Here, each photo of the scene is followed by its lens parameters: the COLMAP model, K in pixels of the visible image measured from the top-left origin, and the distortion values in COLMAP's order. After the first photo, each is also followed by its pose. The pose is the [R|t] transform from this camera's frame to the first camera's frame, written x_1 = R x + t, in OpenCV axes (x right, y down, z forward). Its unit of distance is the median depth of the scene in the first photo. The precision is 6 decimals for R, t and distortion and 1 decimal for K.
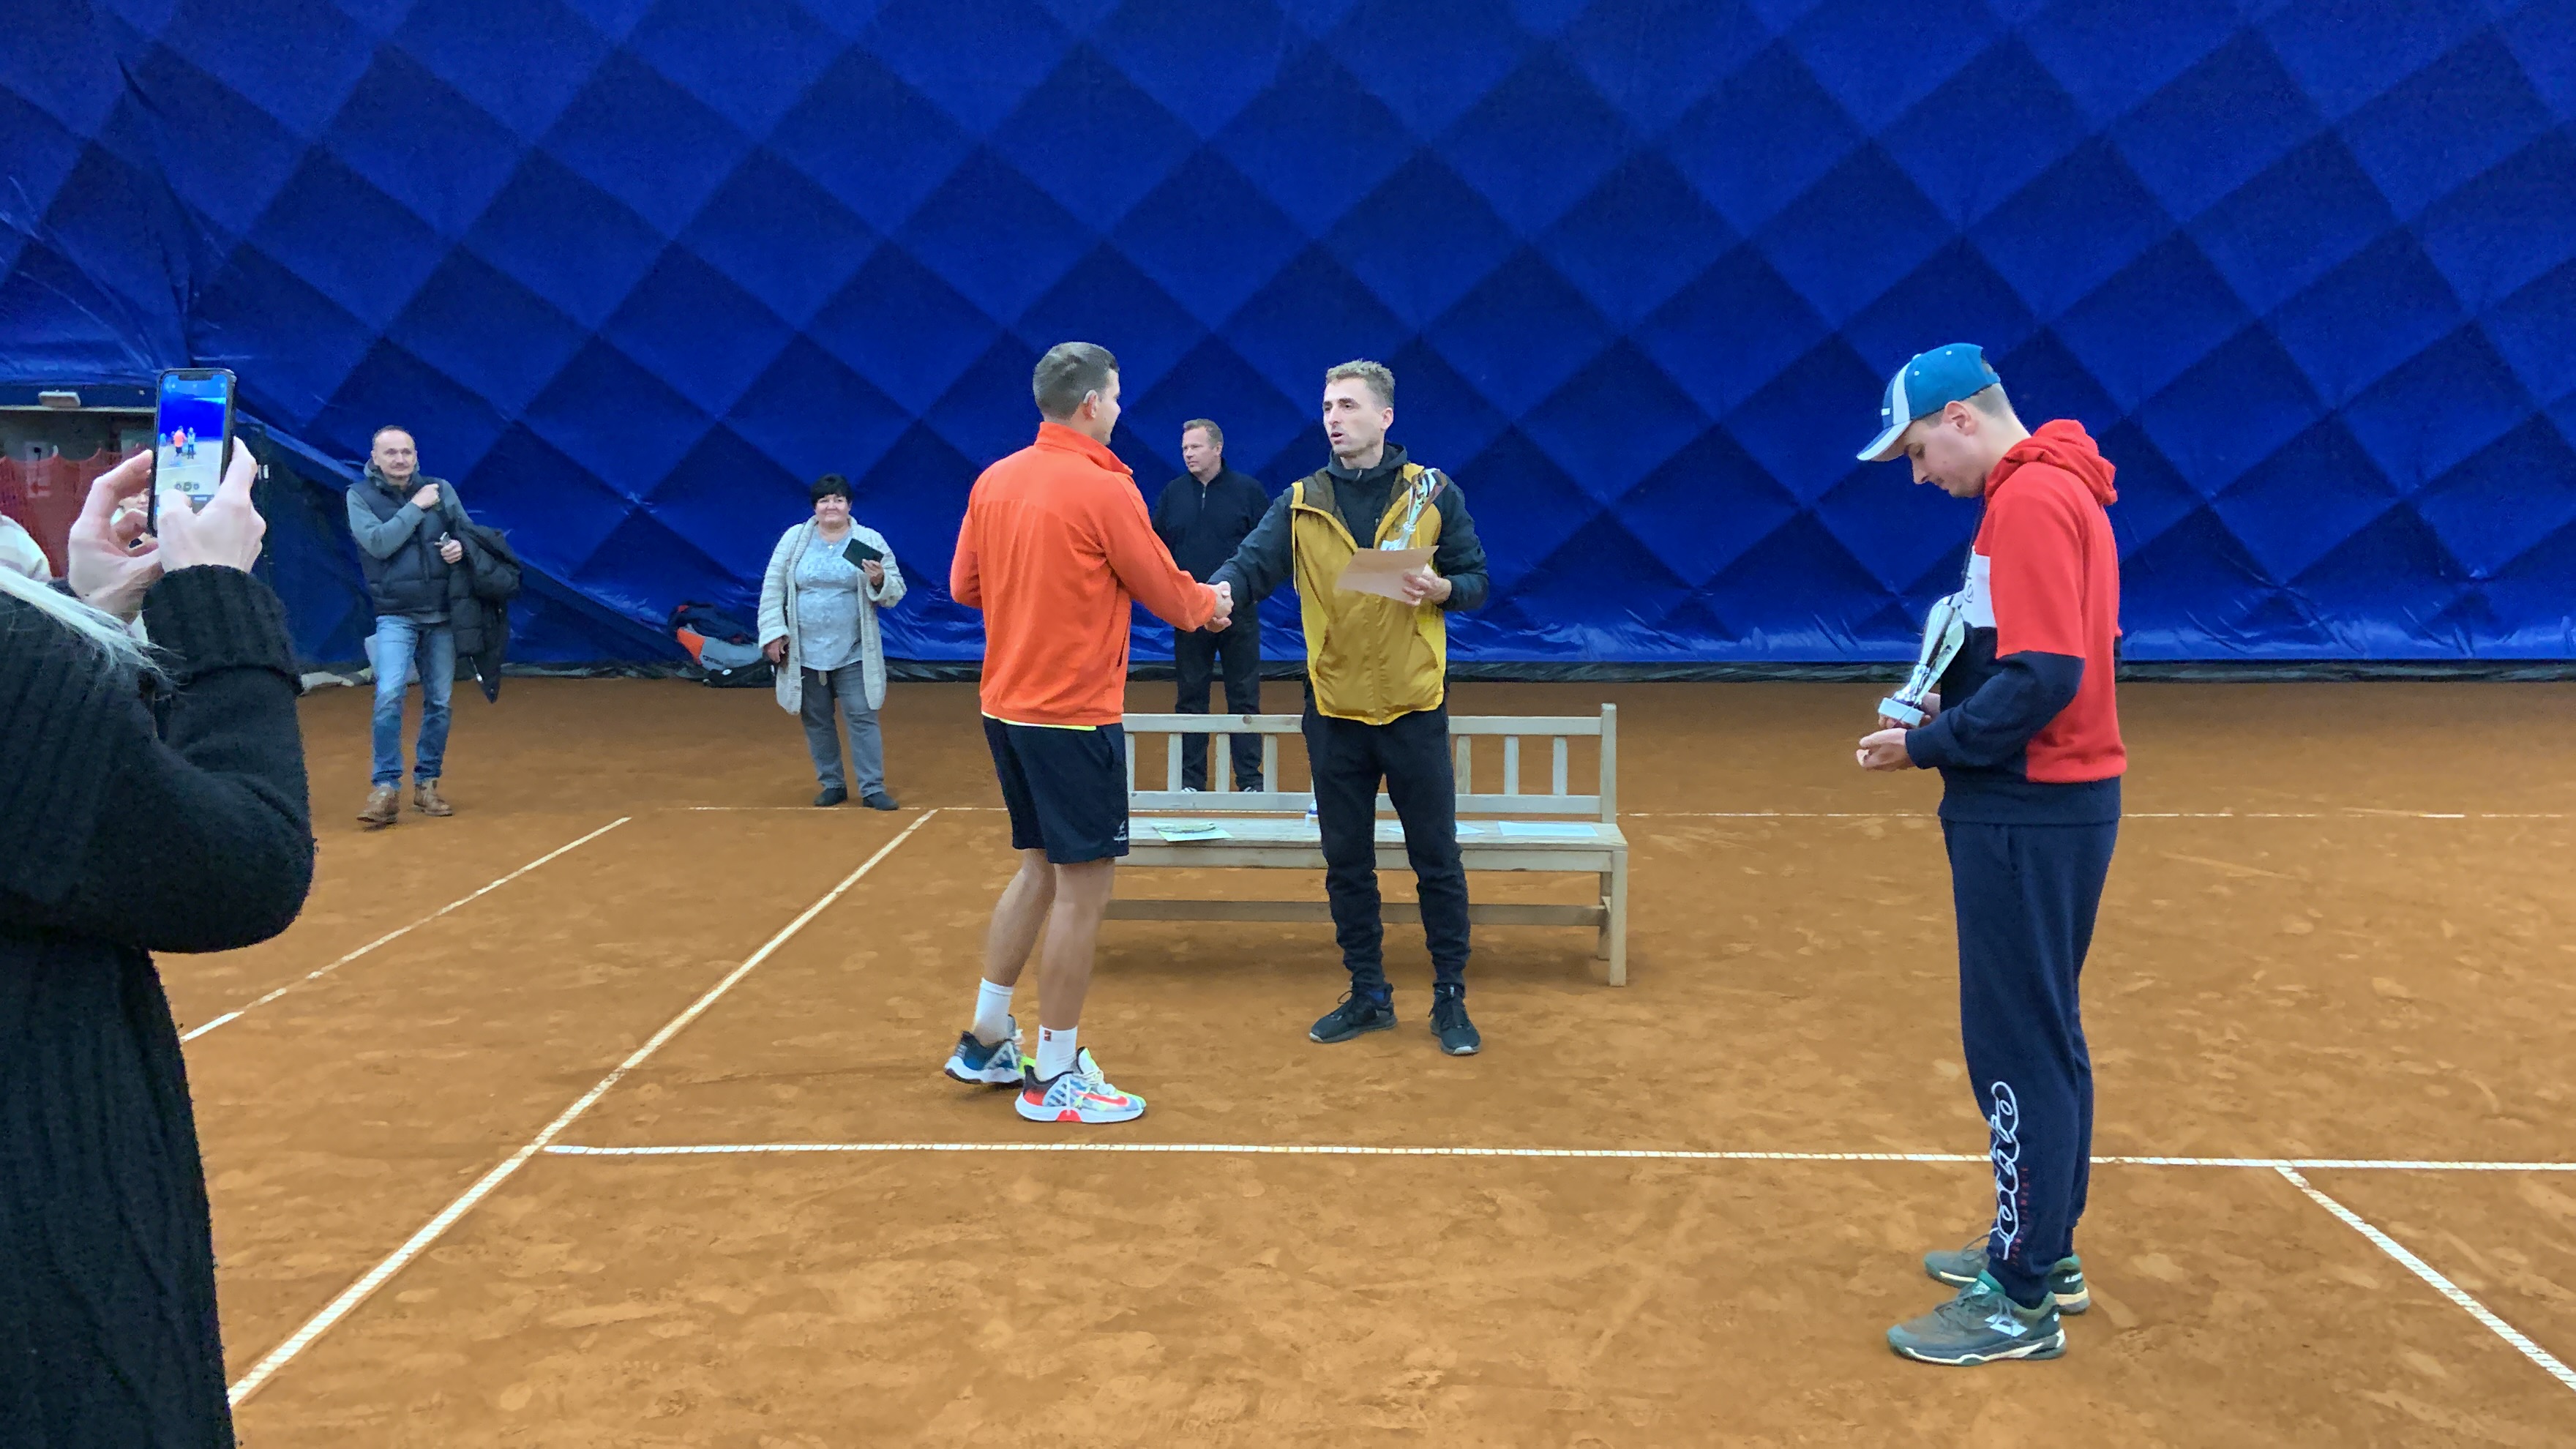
lens RADIAL K [[2215.0, 0, 1289.6], [0, 2215.0, 704.4], [0, 0, 1]] dist [0.121736, -0.152038]
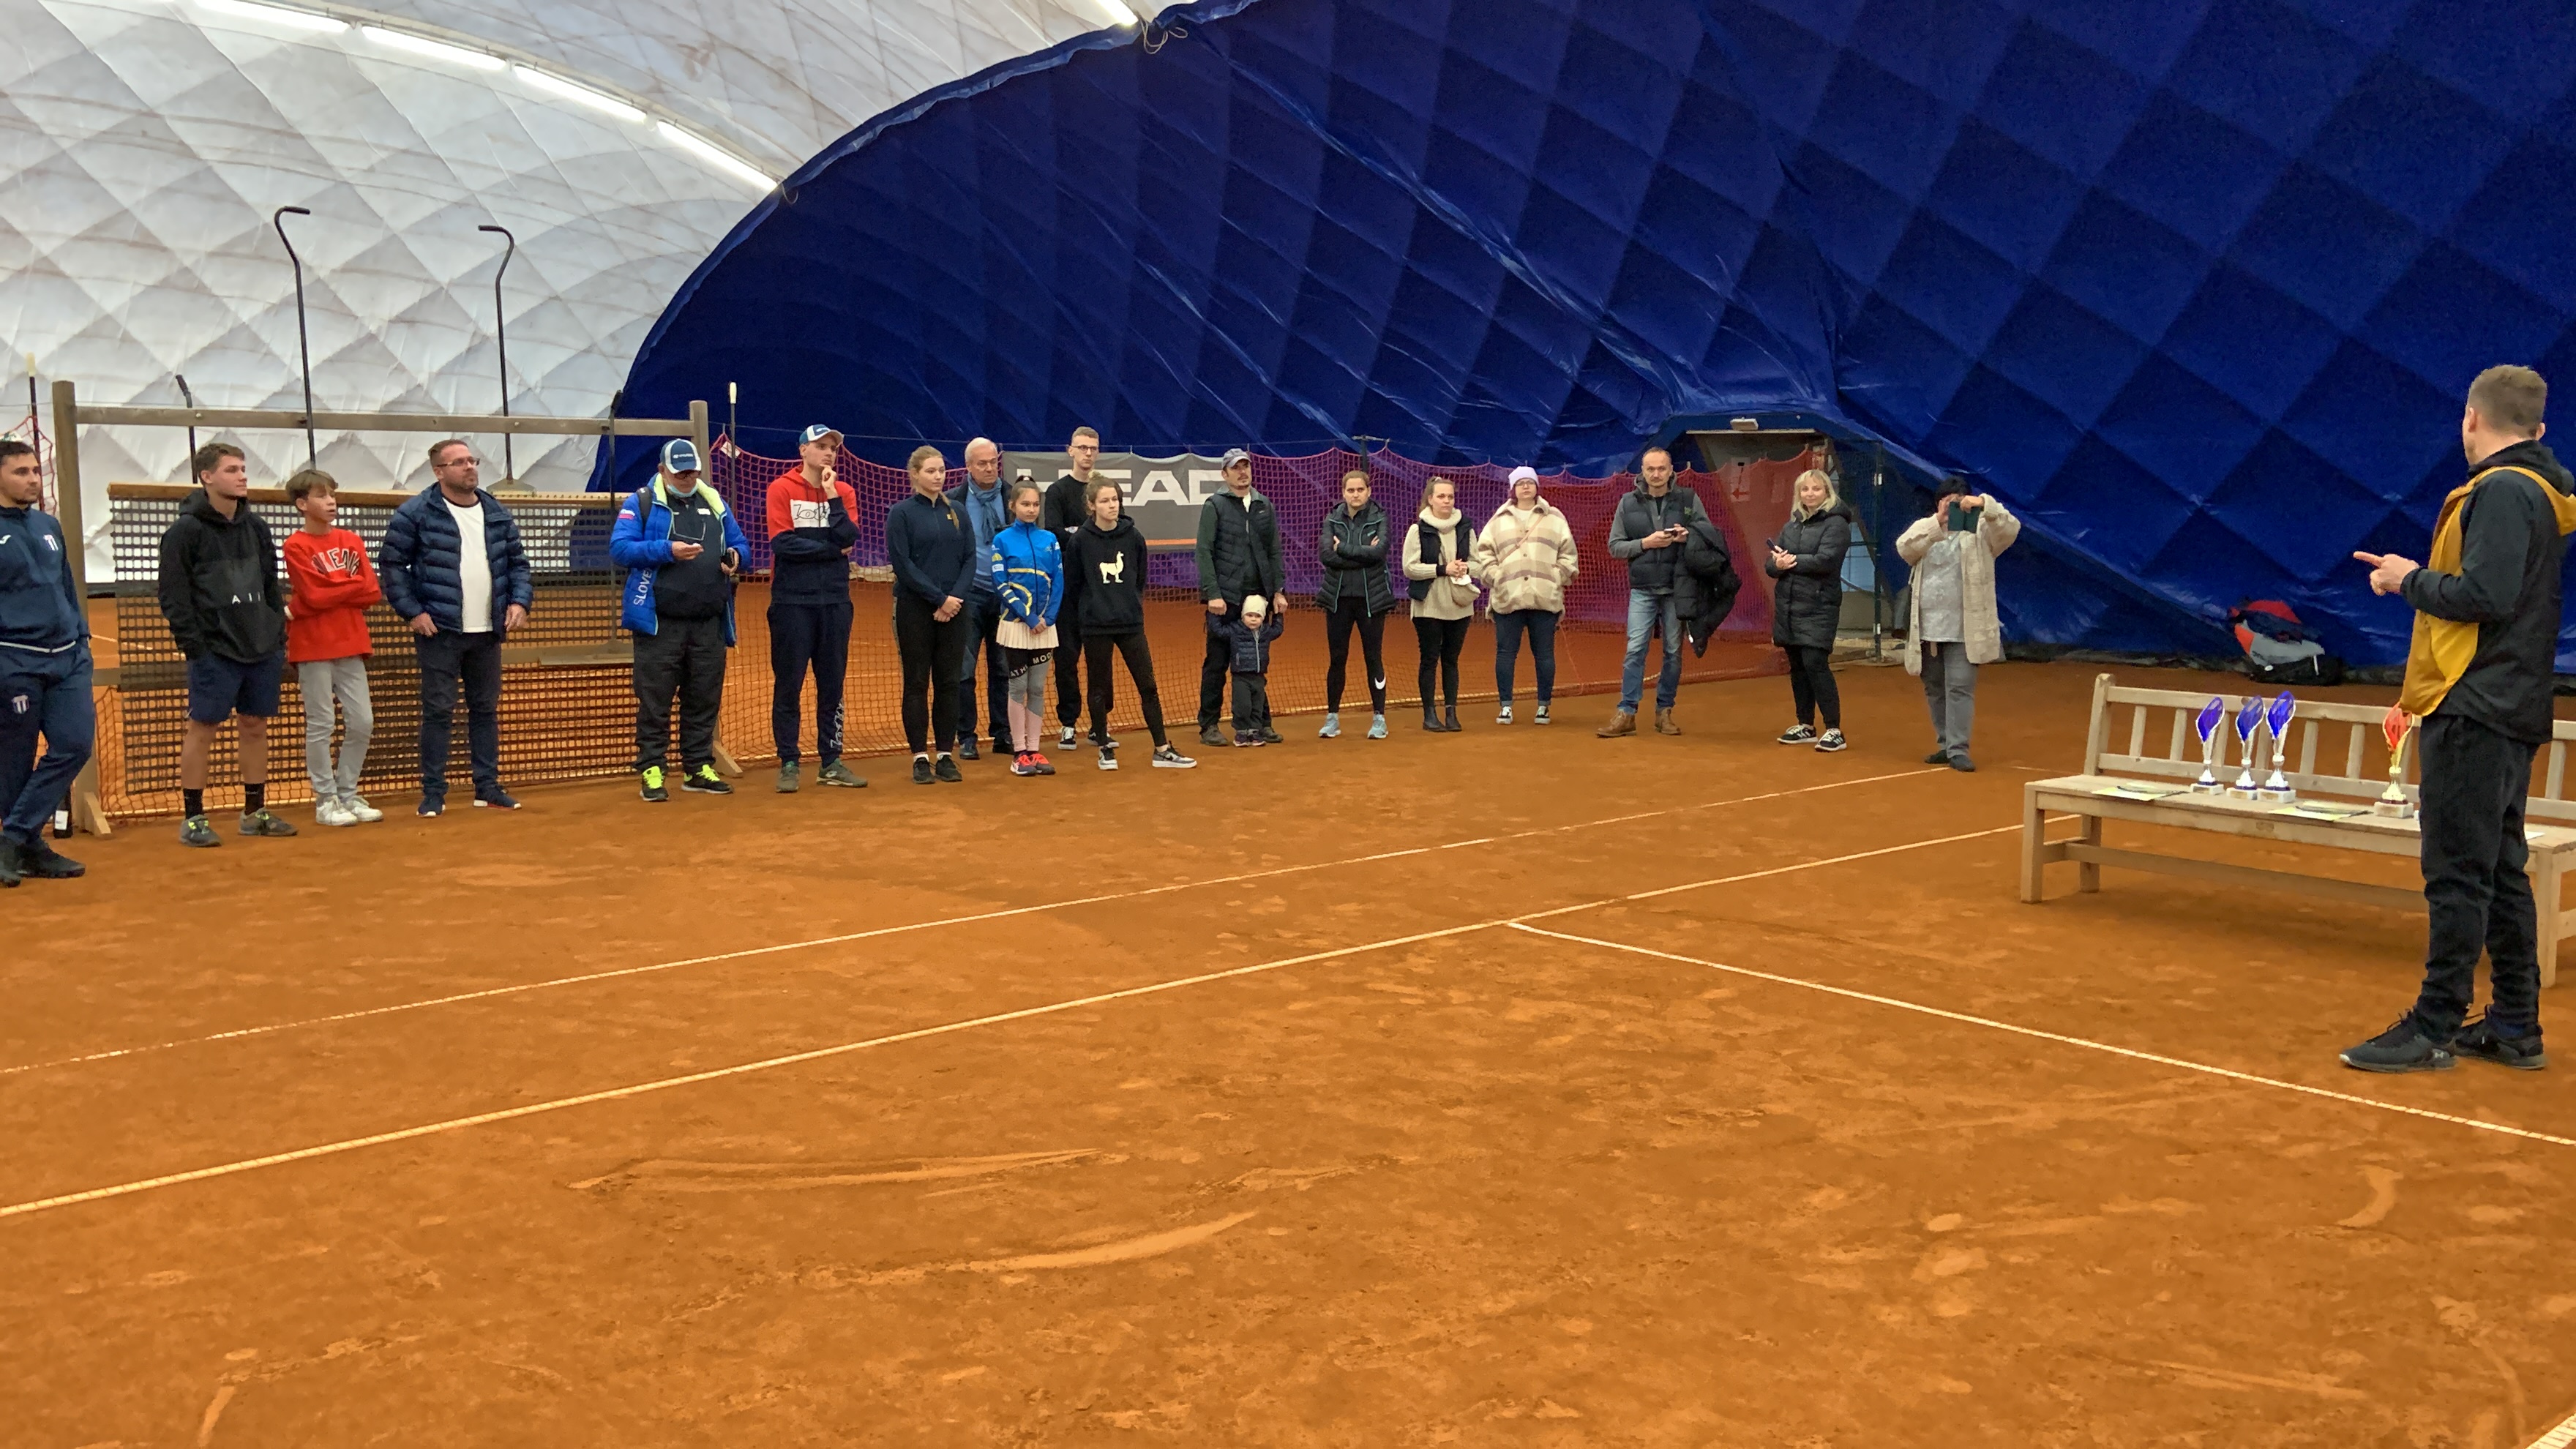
lens RADIAL K [[2215.0, 0, 1254.3], [0, 2215.0, 705.6], [0, 0, 1]] dist [0.121736, -0.152038]
pose [[0.667824, 0.073294, -0.740702, 0.444417], [-0.074051, 0.996745, 0.031865, 0.009278], [0.740627, 0.033569, 0.671078, -0.100781]]
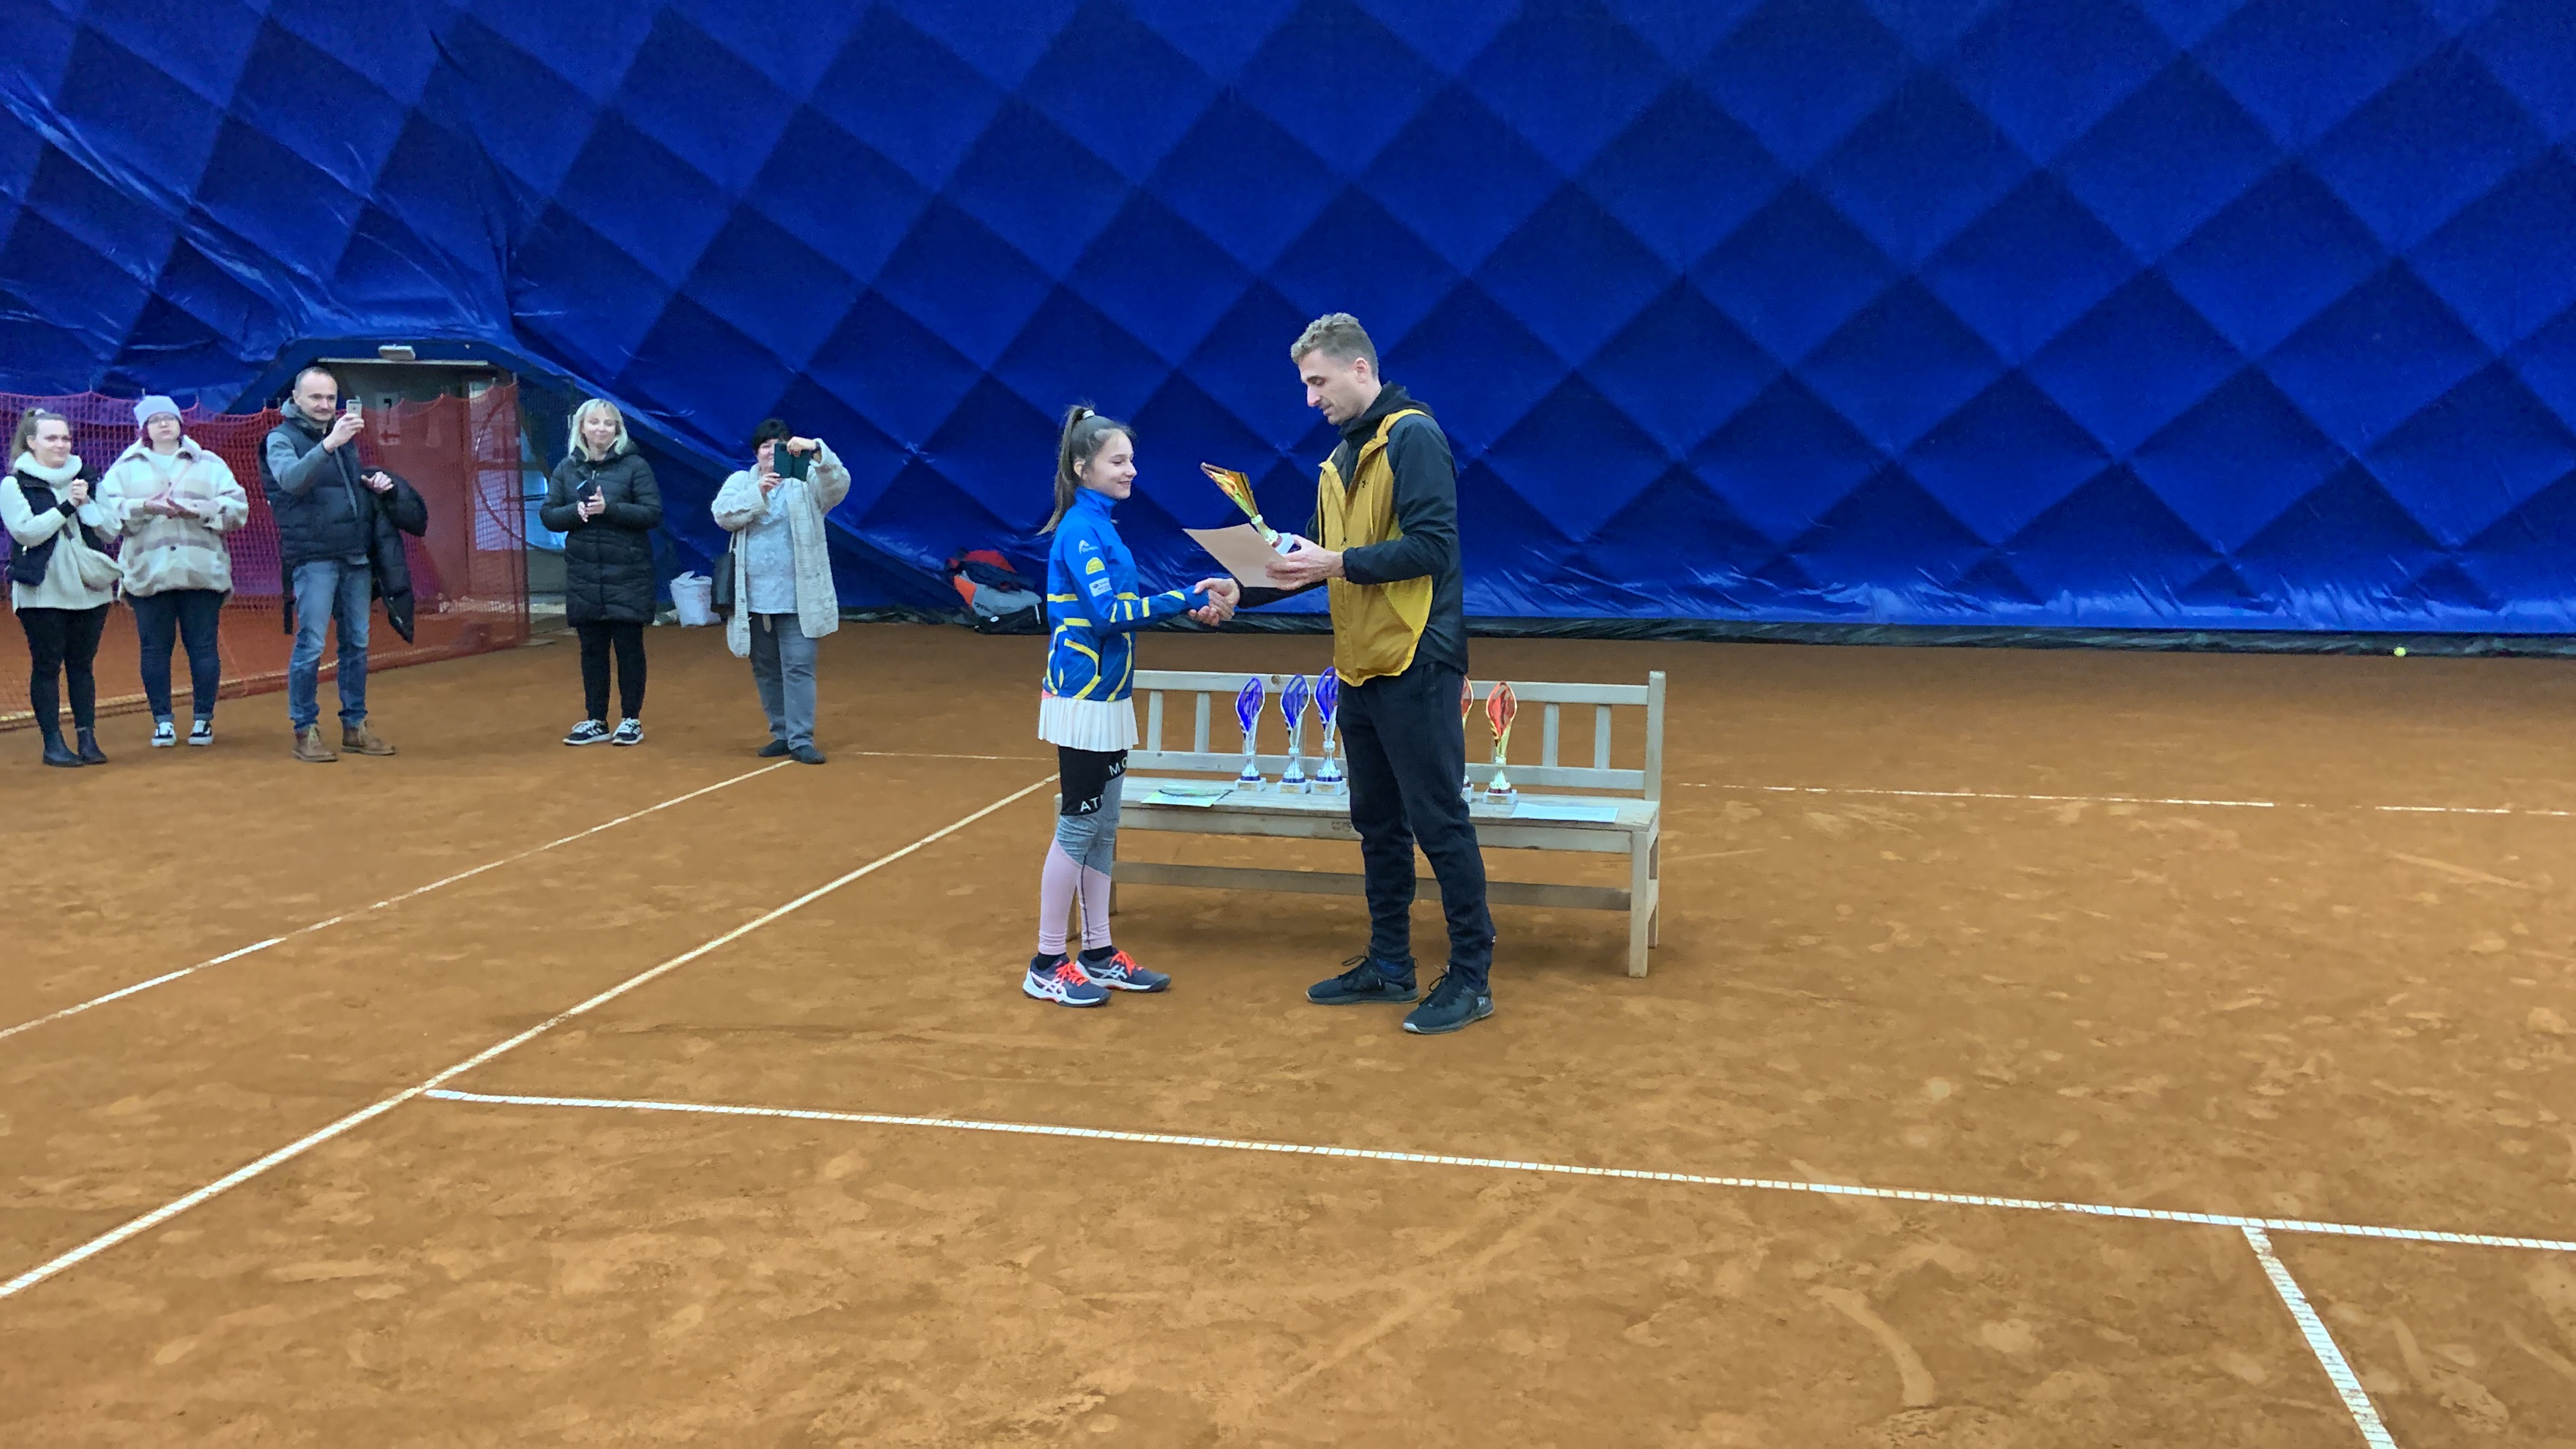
lens RADIAL K [[2215.0, 0, 1299.2], [0, 2215.0, 697.4], [0, 0, 1]] dist [0.121736, -0.152038]
pose [[0.982527, 0.024414, -0.184512, 0.155274], [-0.021011, 0.999572, 0.020377, -0.004773], [0.184931, -0.016144, 0.982619, 0.058376]]
